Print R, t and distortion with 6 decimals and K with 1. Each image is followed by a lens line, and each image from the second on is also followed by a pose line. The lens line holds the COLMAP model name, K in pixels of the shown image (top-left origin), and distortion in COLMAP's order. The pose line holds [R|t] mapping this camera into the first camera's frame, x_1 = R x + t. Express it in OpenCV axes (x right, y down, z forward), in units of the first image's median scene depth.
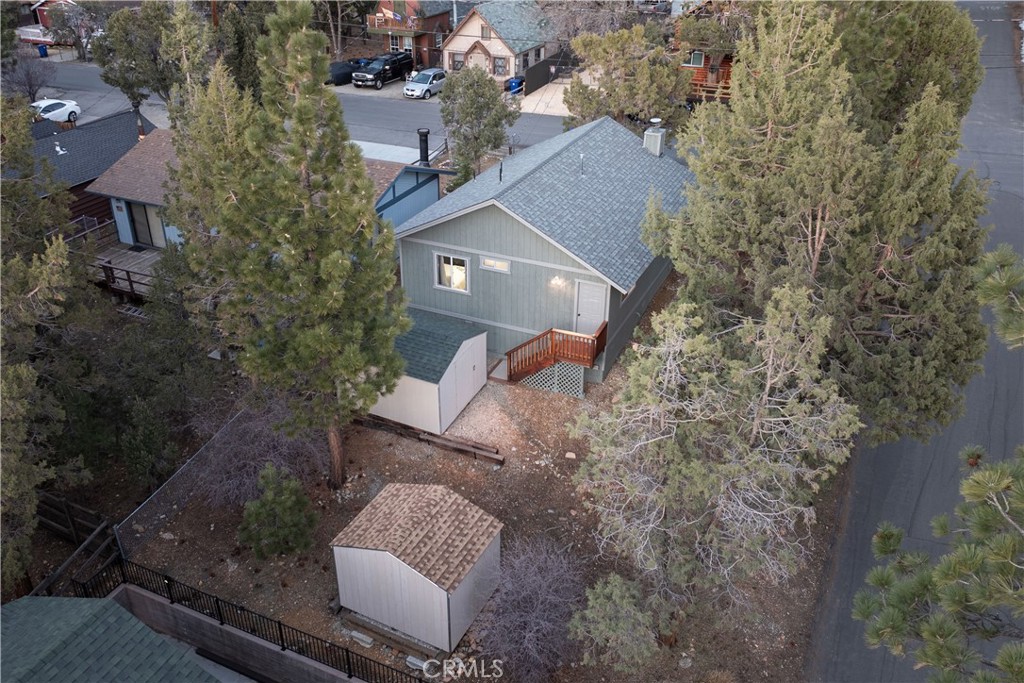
lens RADIAL K [[826.1, 0, 507.2], [0, 826.1, 343.9], [0, 0, 1]] dist [-0.006382, -0.009878]
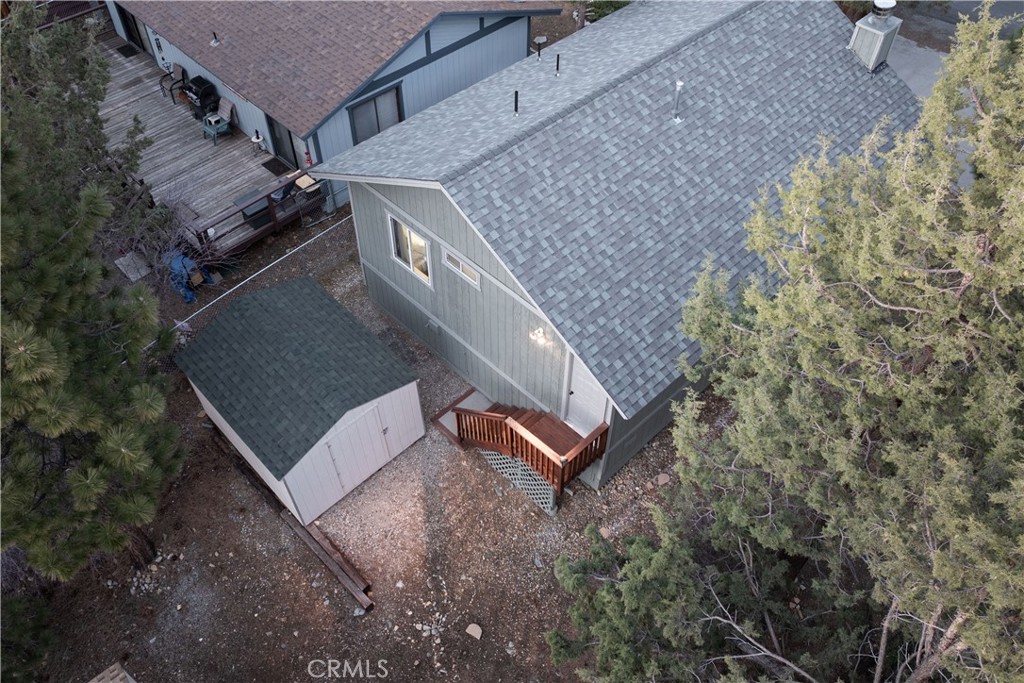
lens RADIAL K [[826.1, 0, 515.4], [0, 826.1, 341.1], [0, 0, 1]] dist [-0.006382, -0.009878]
pose [[0.931262, 0.274061, -0.240088, 0.172485], [-0.178530, 0.917655, 0.355017, -0.257200], [0.317614, -0.287751, 0.903505, 0.453929]]
